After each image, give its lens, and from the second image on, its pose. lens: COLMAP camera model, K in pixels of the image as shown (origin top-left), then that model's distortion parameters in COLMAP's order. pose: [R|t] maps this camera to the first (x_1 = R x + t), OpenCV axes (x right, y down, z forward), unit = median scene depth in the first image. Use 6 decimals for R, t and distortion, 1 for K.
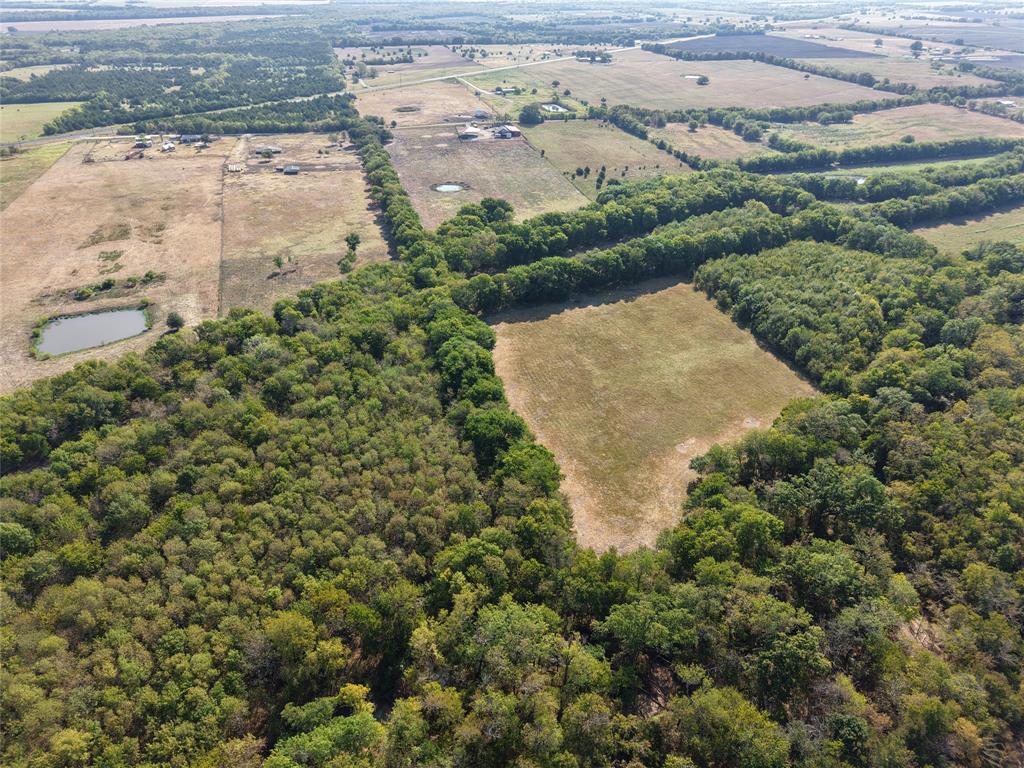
lens RADIAL K [[686.1, 0, 507.9], [0, 686.1, 380.5], [0, 0, 1]] dist [0.027624, -0.023540]
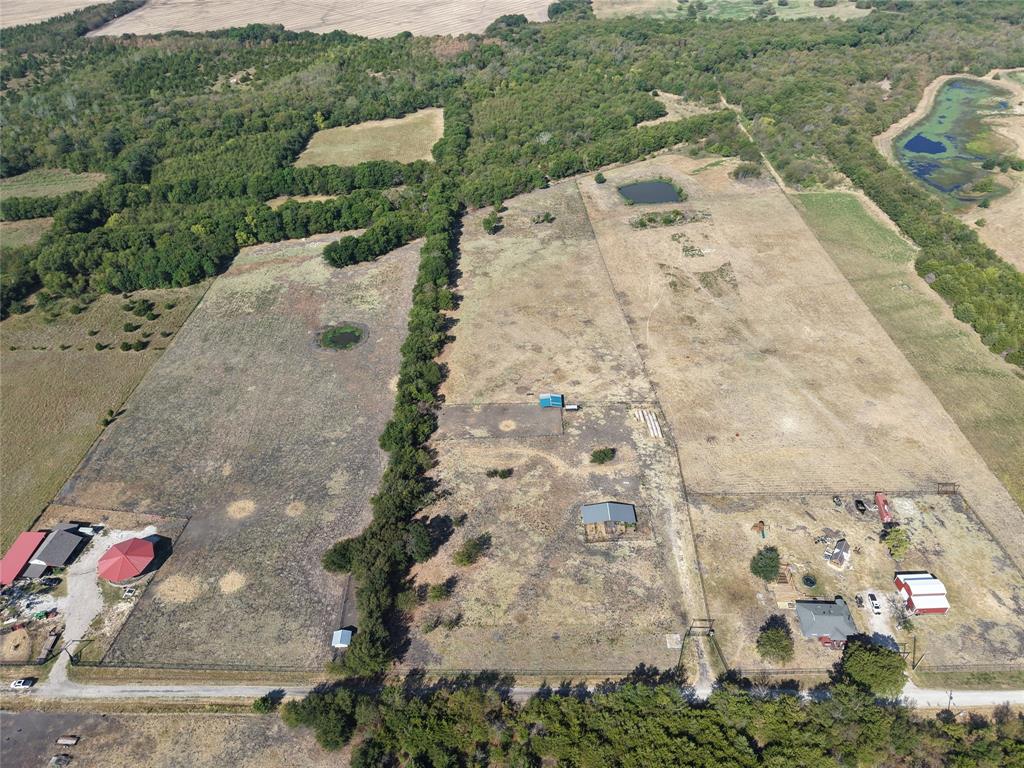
lens RADIAL K [[686.1, 0, 507.9], [0, 686.1, 380.5], [0, 0, 1]] dist [0.027624, -0.023540]
pose [[-0.966828, -0.150964, 0.206041, -0.372928], [0.143257, 0.347355, 0.926726, -0.827958], [-0.211471, 0.925502, -0.314206, 1.107588]]
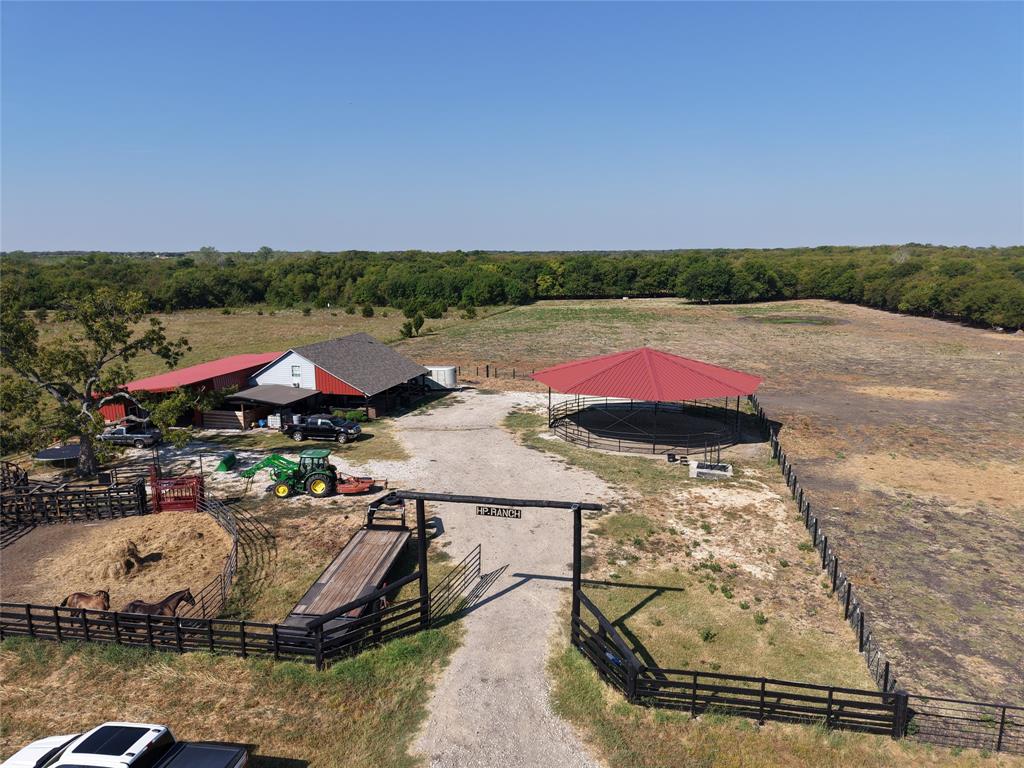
lens RADIAL K [[684.7, 0, 512.0], [0, 684.7, 384.0], [0, 0, 1]] dist [0.058952, -0.076373]
pose [[-0.917012, -0.067193, 0.393159, -0.085253], [0.212768, 0.751341, 0.624673, -0.481144], [-0.337370, 0.656484, -0.674693, 1.202924]]
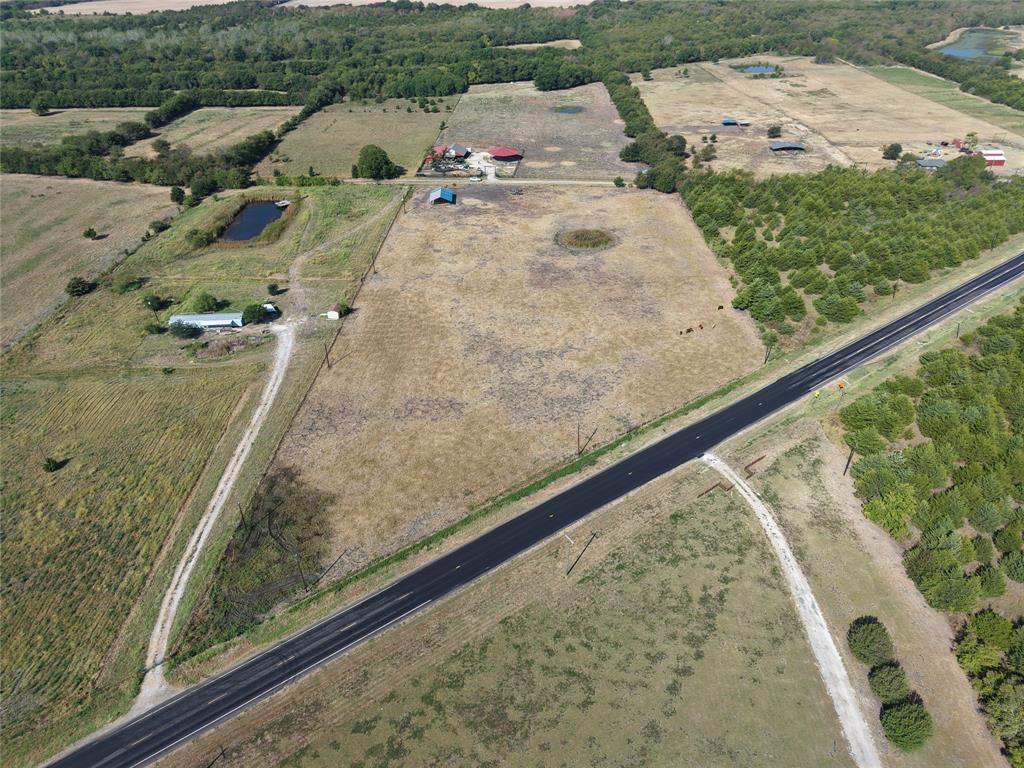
lens RADIAL K [[686.1, 0, 507.9], [0, 686.1, 380.5], [0, 0, 1]] dist [0.027624, -0.023540]
pose [[-0.961563, -0.146368, 0.232322, -0.274353], [0.148614, 0.434039, 0.888552, -0.959978], [-0.230893, 0.888925, -0.395603, 1.633359]]
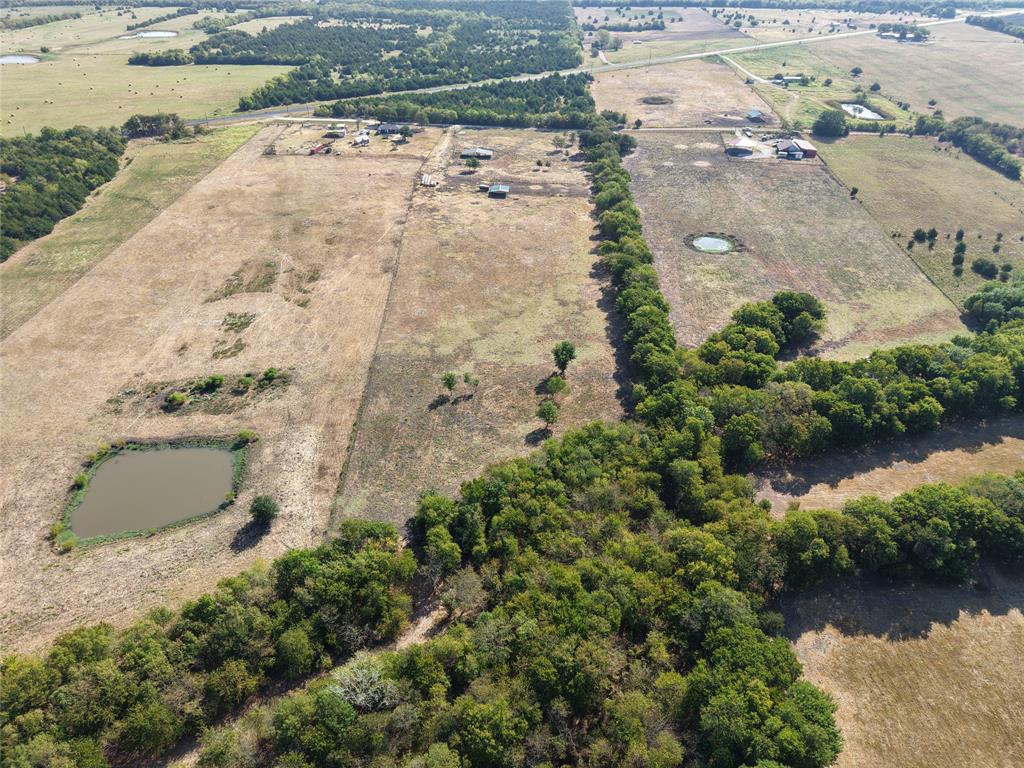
lens RADIAL K [[686.1, 0, 507.9], [0, 686.1, 380.5], [0, 0, 1]] dist [0.027624, -0.023540]
pose [[0.954026, 0.169850, -0.246952, -0.078365], [-0.155941, 0.984916, 0.074980, -0.149297], [0.255962, -0.033023, 0.966123, 0.253291]]
